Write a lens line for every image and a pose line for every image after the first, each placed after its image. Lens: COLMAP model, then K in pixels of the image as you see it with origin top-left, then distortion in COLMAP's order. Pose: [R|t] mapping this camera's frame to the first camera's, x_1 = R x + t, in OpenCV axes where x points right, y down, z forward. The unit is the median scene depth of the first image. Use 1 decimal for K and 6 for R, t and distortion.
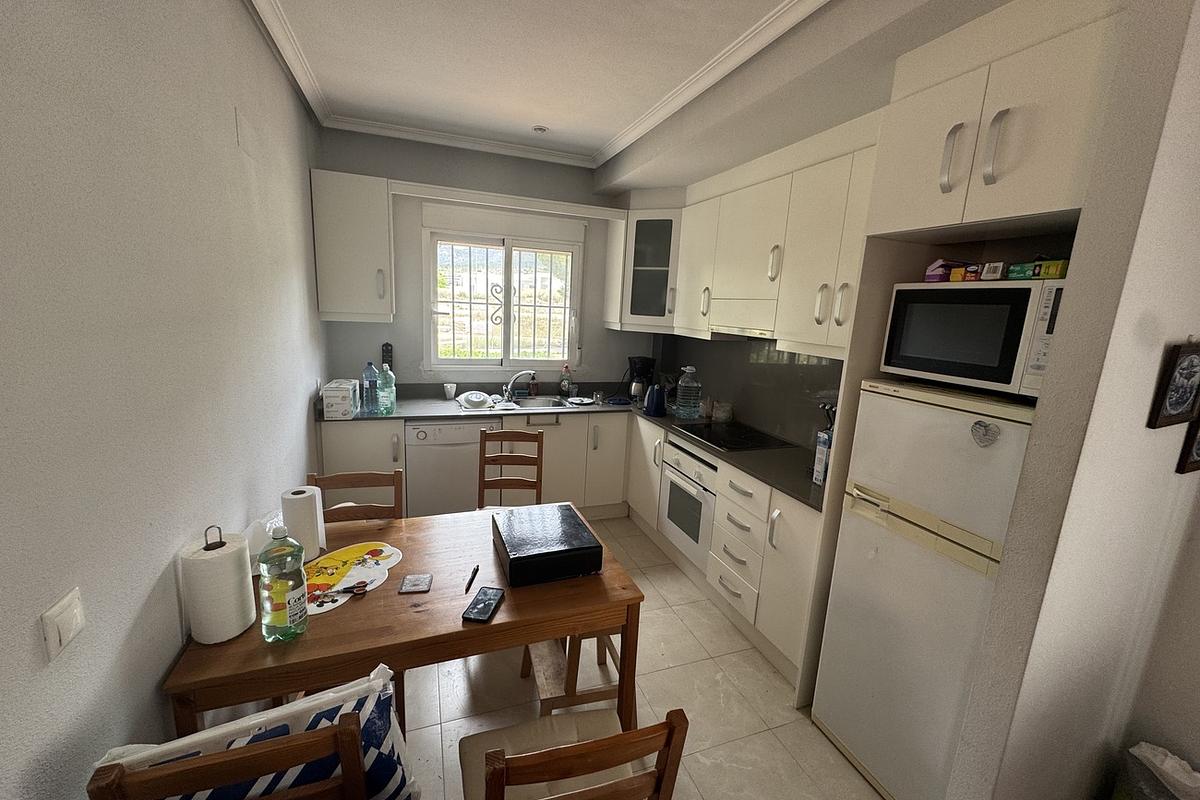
lens RADIAL K [[480.5, 0, 594.4], [0, 480.5, 393.0], [0, 0, 1]] dist [0.009495, -0.001106]
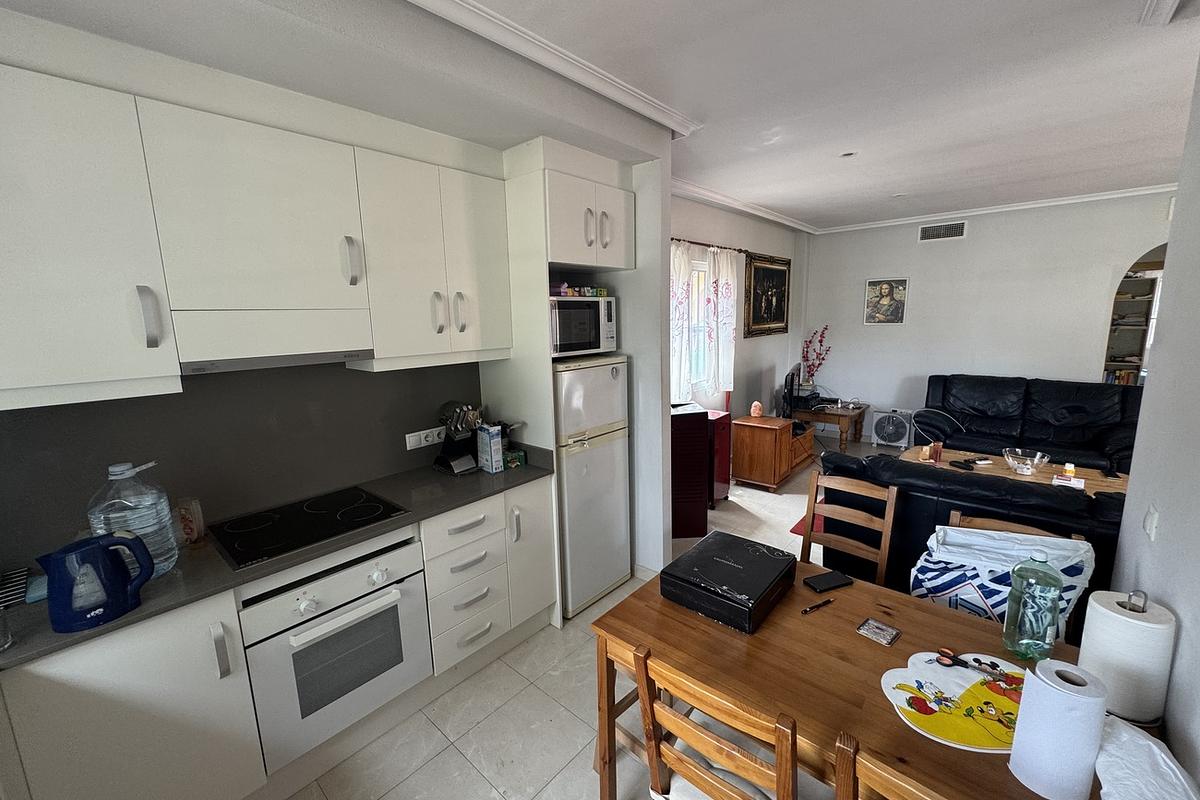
lens RADIAL K [[480.5, 0, 602.0], [0, 480.5, 398.5], [0, 0, 1]] dist [0.009495, -0.001106]
pose [[-0.484073, -0.190596, 0.854018, -0.441636], [0.155022, 0.941871, 0.298072, -0.204820], [-0.861186, 0.276680, -0.426388, 0.932592]]
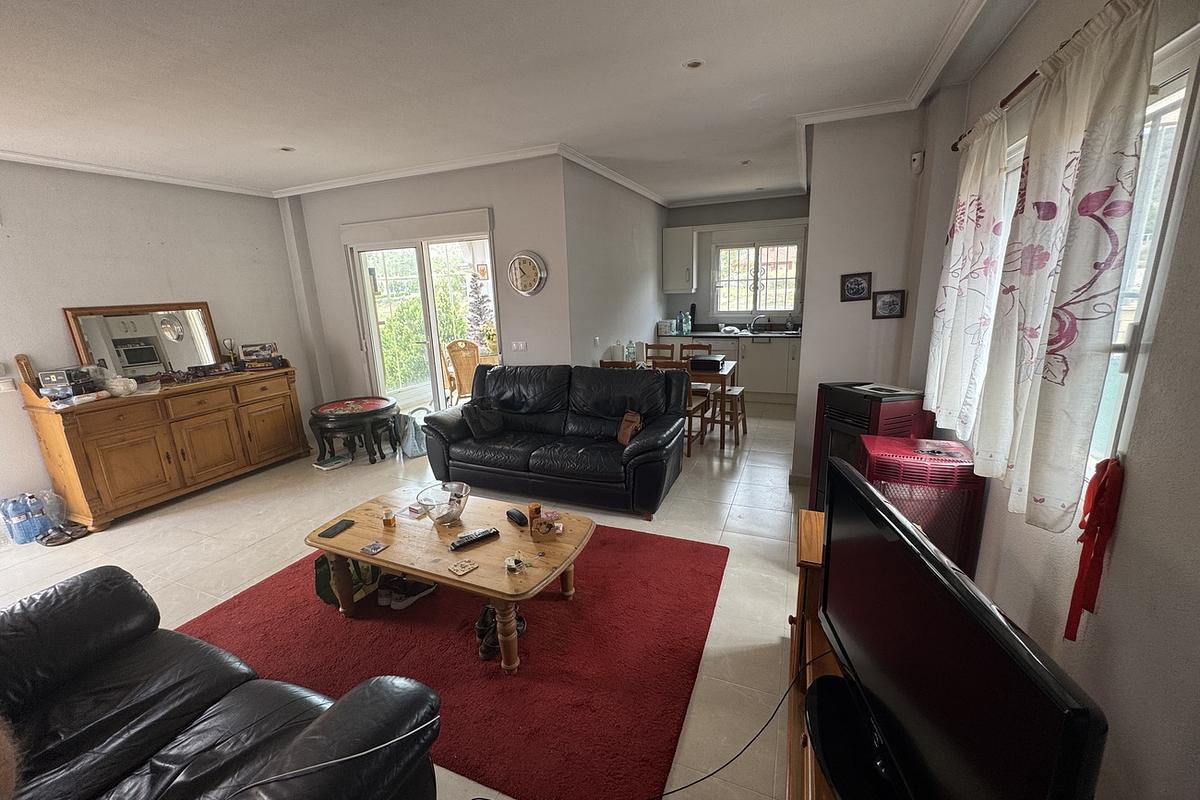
lens RADIAL K [[480.5, 0, 593.9], [0, 480.5, 404.2], [0, 0, 1]] dist [0.009495, -0.001106]
pose [[0.724822, 0.090624, -0.682950, 0.847312], [-0.051191, 0.995655, 0.077790, 0.224288], [0.687032, -0.021423, 0.726312, -0.954485]]
